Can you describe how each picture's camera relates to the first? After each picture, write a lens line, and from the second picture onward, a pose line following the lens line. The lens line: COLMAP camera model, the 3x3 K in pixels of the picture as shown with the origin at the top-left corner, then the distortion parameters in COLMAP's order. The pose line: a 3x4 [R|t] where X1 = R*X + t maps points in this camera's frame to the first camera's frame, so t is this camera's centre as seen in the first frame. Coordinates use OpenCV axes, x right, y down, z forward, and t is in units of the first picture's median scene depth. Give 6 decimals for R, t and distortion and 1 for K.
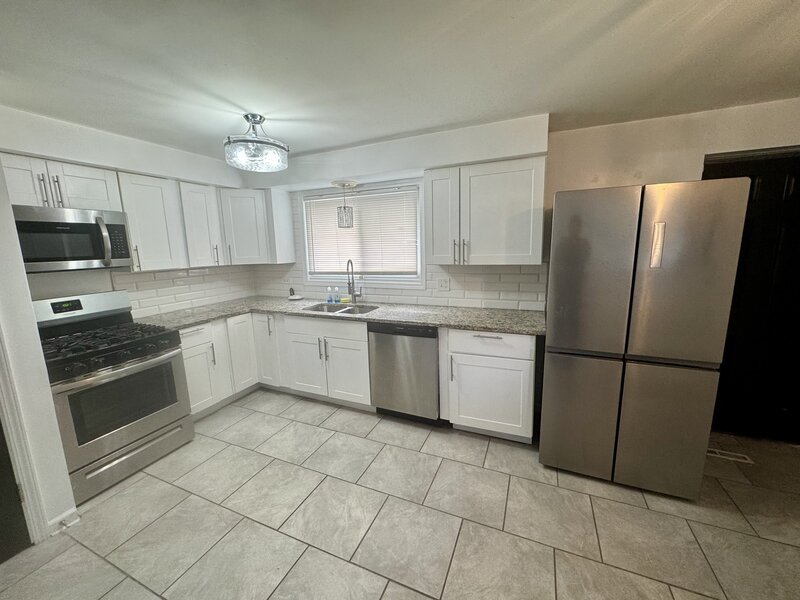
lens RADIAL K [[320.8, 0, 400.6], [0, 320.8, 300.0], [0, 0, 1]] dist [-0.001227, -0.000161]
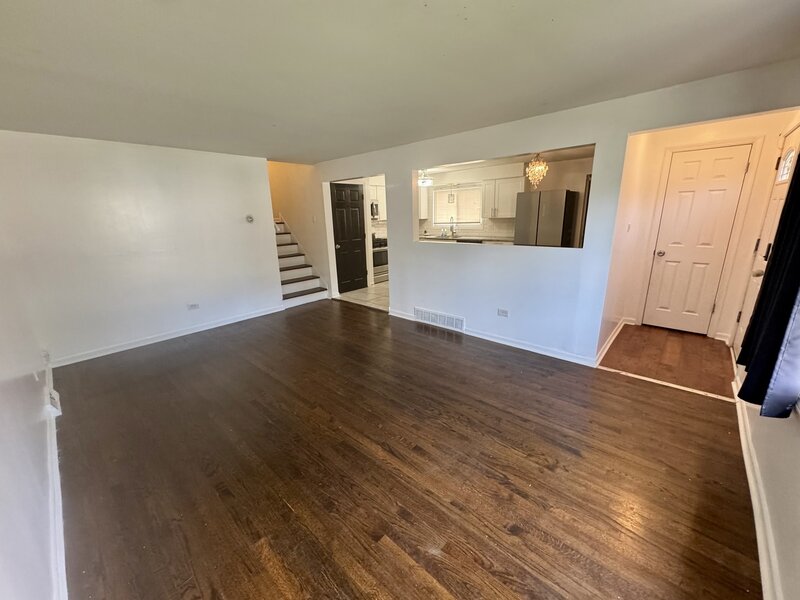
lens RADIAL K [[320.8, 0, 402.8], [0, 320.8, 301.3], [0, 0, 1]] dist [-0.001227, -0.000161]
pose [[0.950801, 0.078507, -0.299690, 0.332826], [-0.046953, 0.992701, 0.111084, 0.323124], [0.306224, -0.091547, 0.947547, -1.843808]]
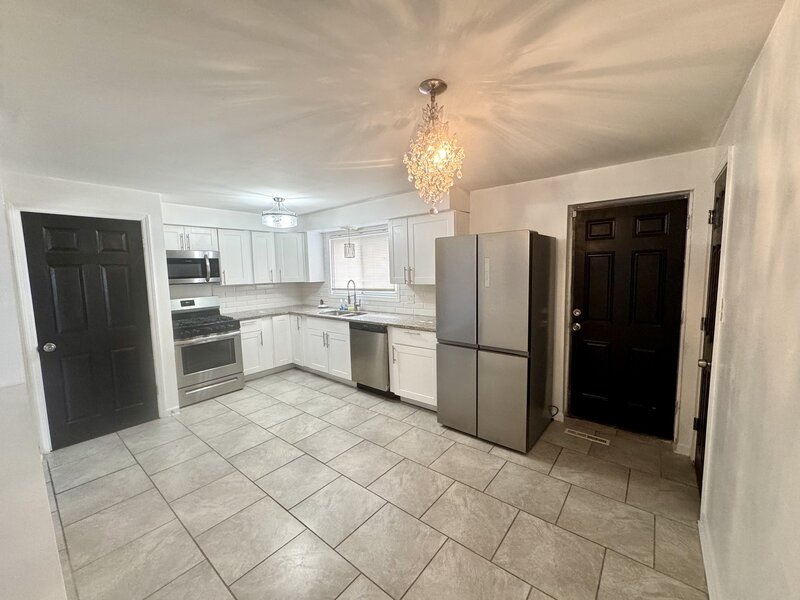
lens RADIAL K [[320.8, 0, 400.9], [0, 320.8, 301.0], [0, 0, 1]] dist [-0.001227, -0.000161]
pose [[0.963825, 0.029440, -0.264904, 0.565200], [-0.046145, 0.997304, -0.057062, 0.051407], [0.262509, 0.067222, 0.962585, -0.405306]]
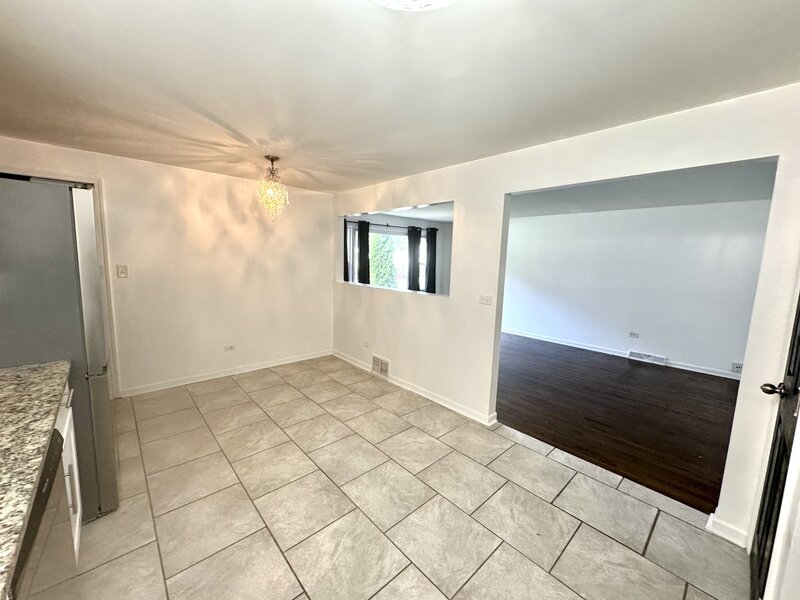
lens RADIAL K [[320.8, 0, 396.9], [0, 320.8, 299.2], [0, 0, 1]] dist [-0.001227, -0.000161]
pose [[-0.909739, -0.057729, 0.411149, -0.478491], [0.061454, 0.960654, 0.270863, -0.170628], [-0.410608, 0.271681, -0.870397, 1.136046]]
